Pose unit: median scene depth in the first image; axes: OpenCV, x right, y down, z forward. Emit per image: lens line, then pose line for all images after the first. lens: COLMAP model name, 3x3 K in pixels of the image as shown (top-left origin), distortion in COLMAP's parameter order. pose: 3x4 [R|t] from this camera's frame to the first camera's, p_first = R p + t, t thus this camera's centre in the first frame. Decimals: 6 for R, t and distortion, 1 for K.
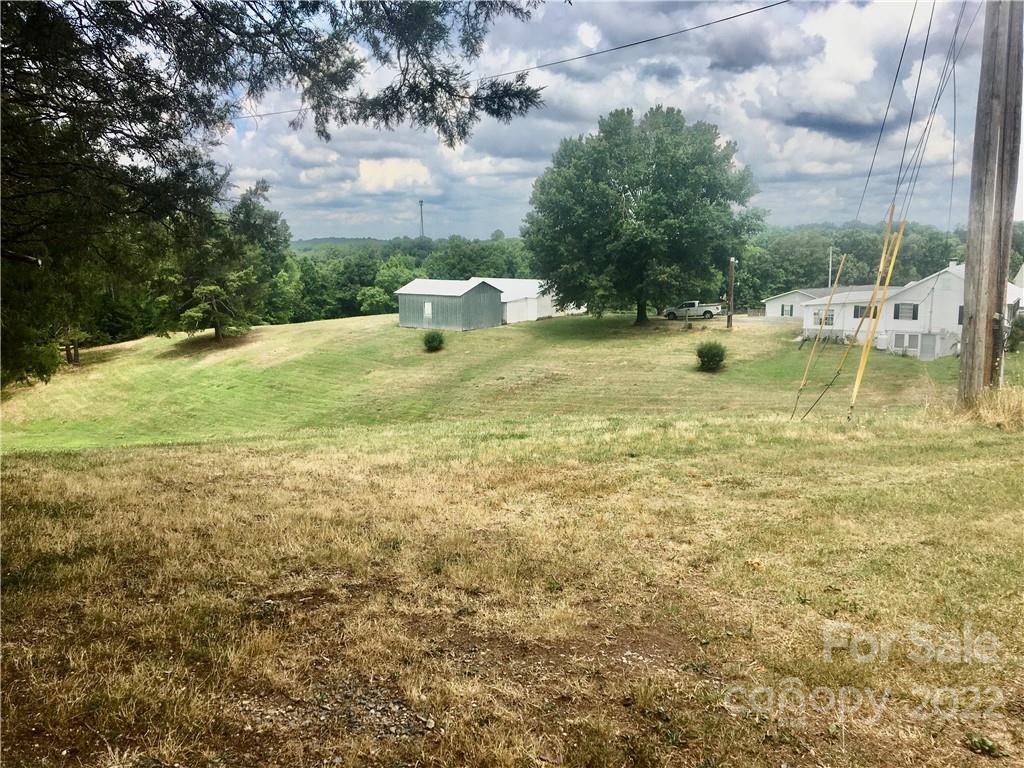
lens RADIAL K [[861.7, 0, 512.0], [0, 861.7, 384.0], [0, 0, 1]] dist [0.138553, -0.235078]
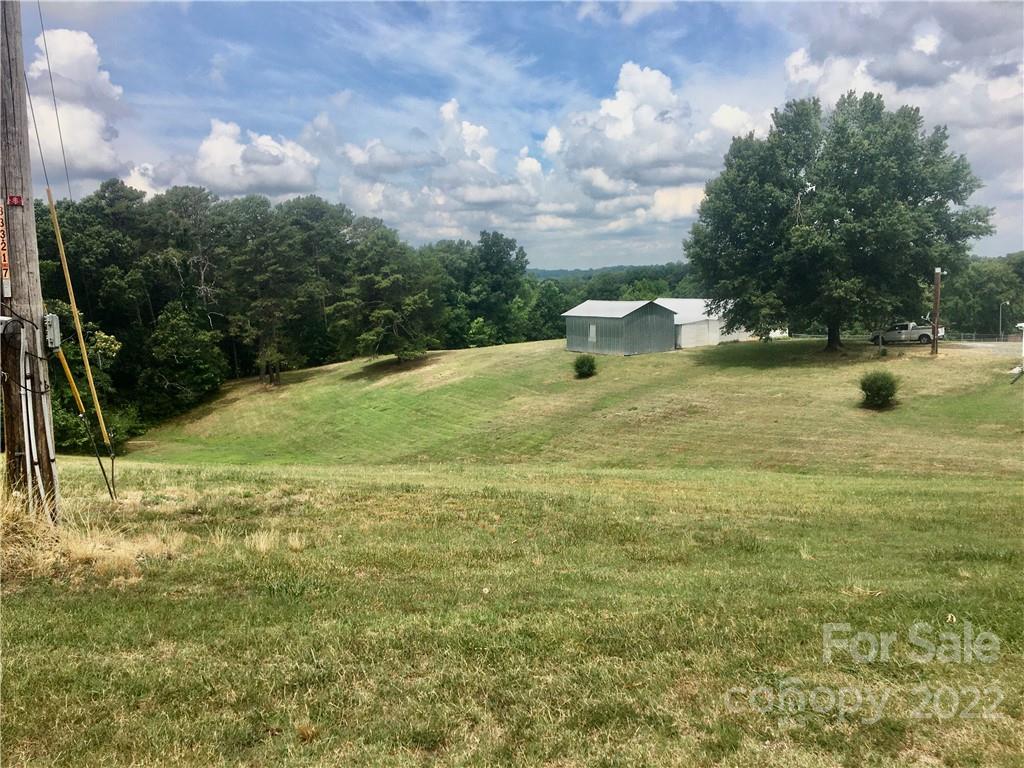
lens RADIAL K [[861.7, 0, 512.0], [0, 861.7, 384.0], [0, 0, 1]] dist [0.138553, -0.235078]
pose [[0.945562, 0.021454, -0.324733, 0.137100], [-0.031431, 0.999180, -0.025510, -0.004716], [0.323920, 0.034328, 0.945462, 0.102020]]
